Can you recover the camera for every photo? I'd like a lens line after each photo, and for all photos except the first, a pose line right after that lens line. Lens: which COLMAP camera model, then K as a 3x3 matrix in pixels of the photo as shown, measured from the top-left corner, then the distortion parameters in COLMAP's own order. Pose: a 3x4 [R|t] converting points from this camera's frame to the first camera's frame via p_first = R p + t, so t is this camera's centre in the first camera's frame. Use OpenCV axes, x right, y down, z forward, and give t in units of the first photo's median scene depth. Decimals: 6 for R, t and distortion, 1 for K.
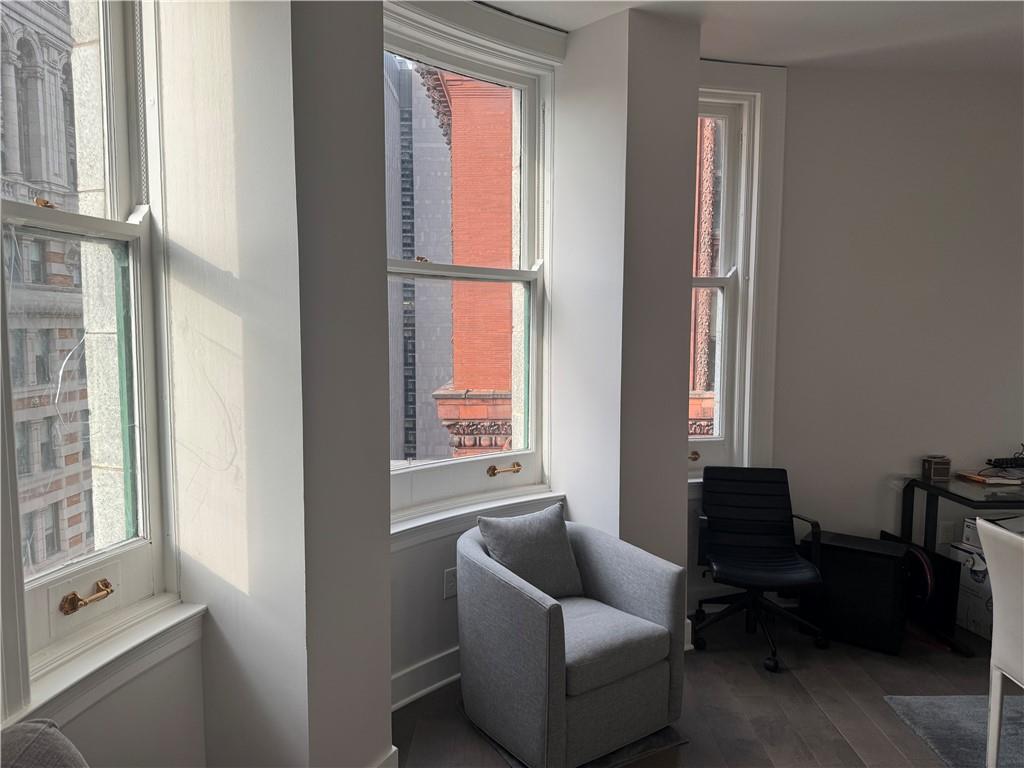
lens RADIAL K [[721.0, 0, 512.0], [0, 721.0, 384.0], [0, 0, 1]] dist [0.142557, -0.217406]
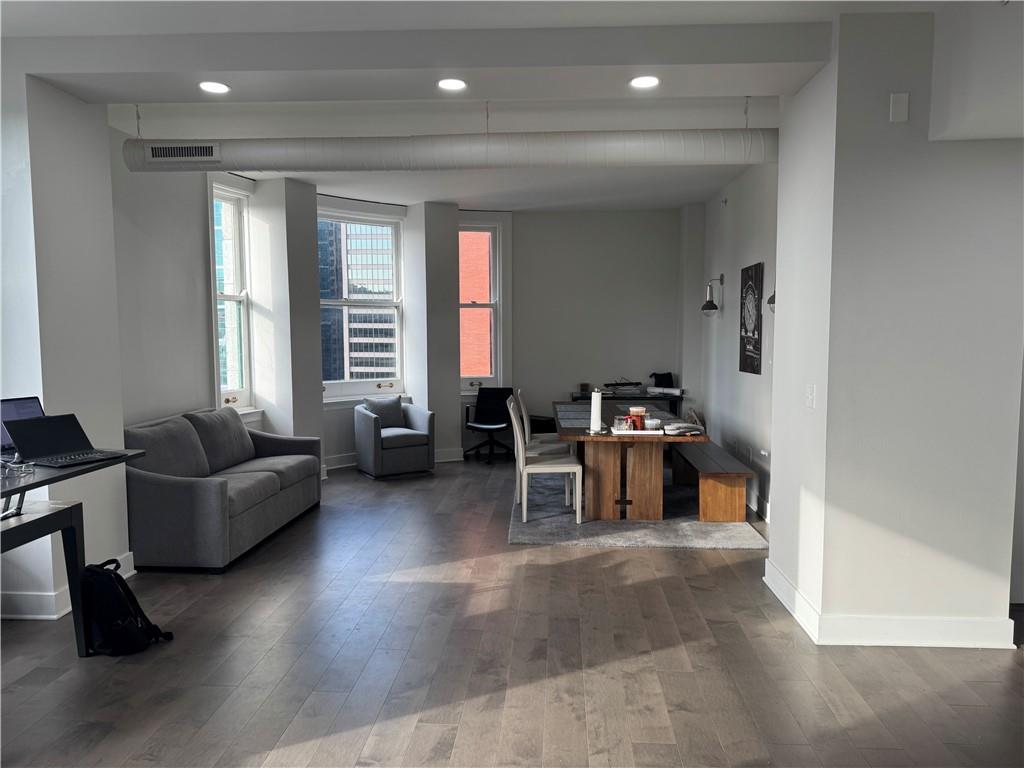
lens RADIAL K [[721.0, 0, 512.0], [0, 721.0, 384.0], [0, 0, 1]] dist [0.142557, -0.217406]
pose [[0.998301, -0.001988, -0.058226, 0.870720], [0.001954, 0.999998, -0.000641, 0.184309], [0.058228, 0.000526, 0.998303, -2.166092]]
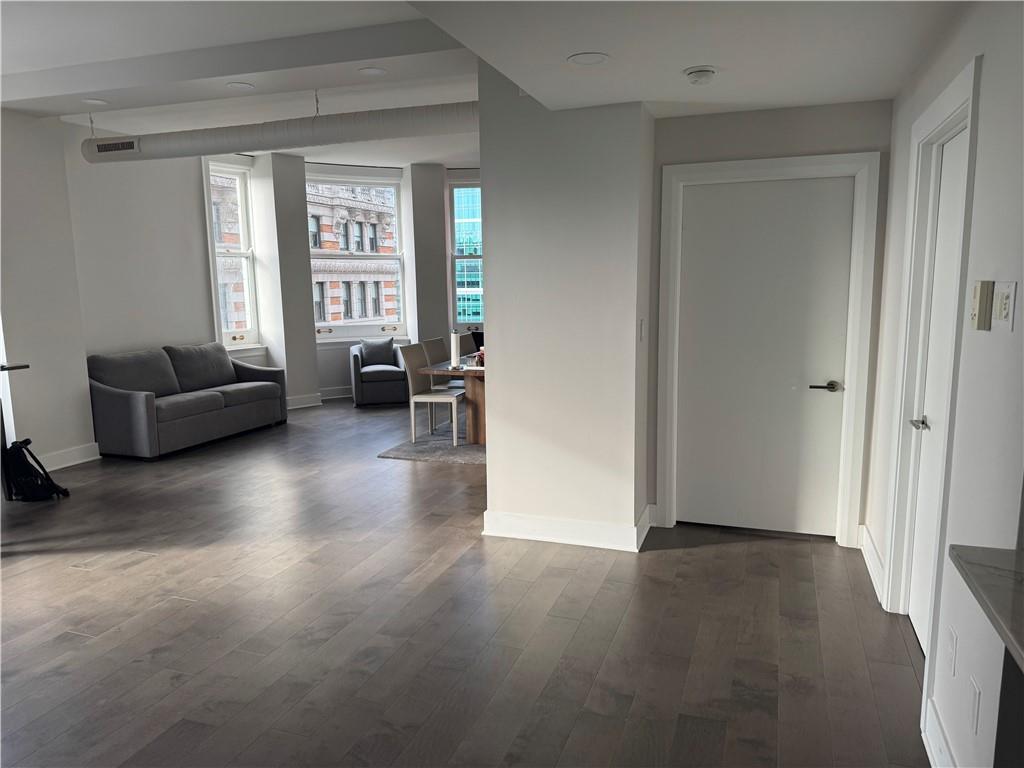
lens RADIAL K [[721.0, 0, 512.0], [0, 721.0, 384.0], [0, 0, 1]] dist [0.142557, -0.217406]
pose [[0.944330, 0.030813, -0.327555, 2.137311], [-0.008282, 0.997515, 0.069959, 0.209796], [0.328897, -0.063351, 0.942239, -2.320137]]
